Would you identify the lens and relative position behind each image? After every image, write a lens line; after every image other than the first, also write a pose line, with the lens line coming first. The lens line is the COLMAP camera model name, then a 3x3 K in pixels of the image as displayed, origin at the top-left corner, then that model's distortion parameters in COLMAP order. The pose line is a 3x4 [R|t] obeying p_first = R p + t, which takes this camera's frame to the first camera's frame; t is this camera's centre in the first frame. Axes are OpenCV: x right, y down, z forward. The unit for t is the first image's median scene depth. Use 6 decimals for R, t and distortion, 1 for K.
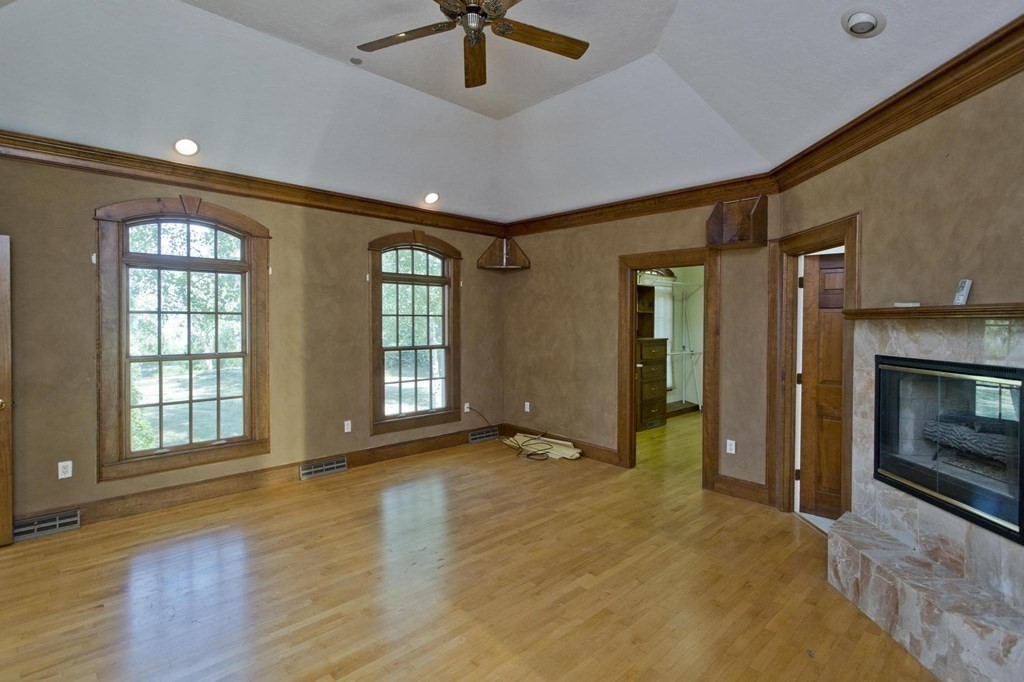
lens RADIAL K [[496.5, 0, 511.2], [0, 496.5, 332.0], [0, 0, 1]] dist [-0.002365, 0.001567]
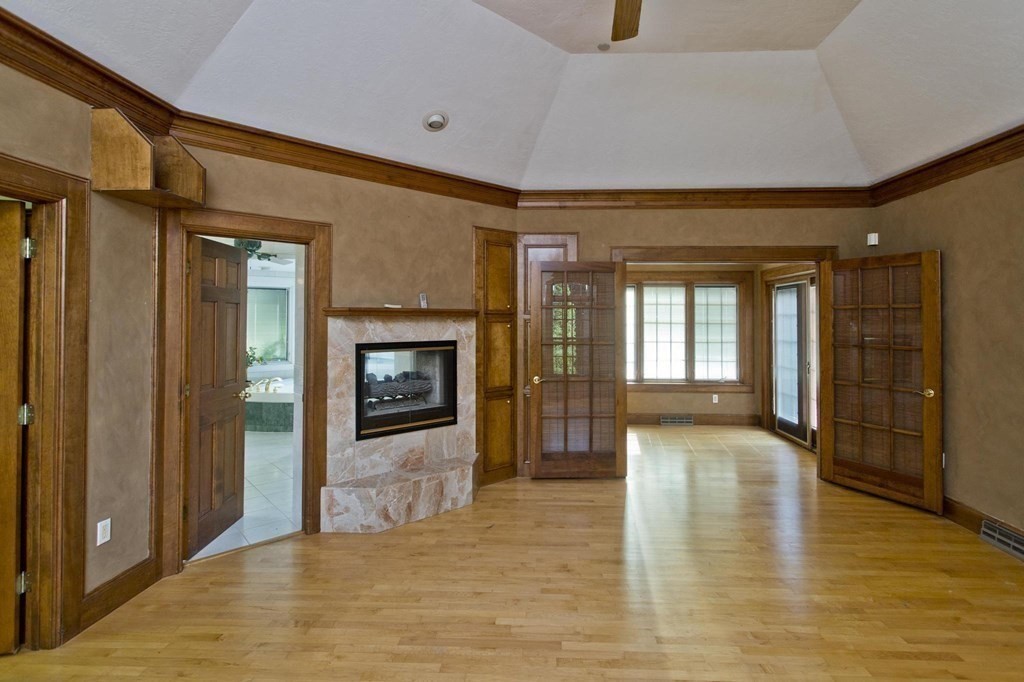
lens RADIAL K [[496.5, 0, 523.9], [0, 496.5, 312.5], [0, 0, 1]] dist [-0.002365, 0.001567]
pose [[-0.695408, 0.006714, 0.718584, -0.514457], [0.012982, 0.999911, 0.003221, -0.034111], [-0.718498, 0.011569, -0.695433, 1.681700]]
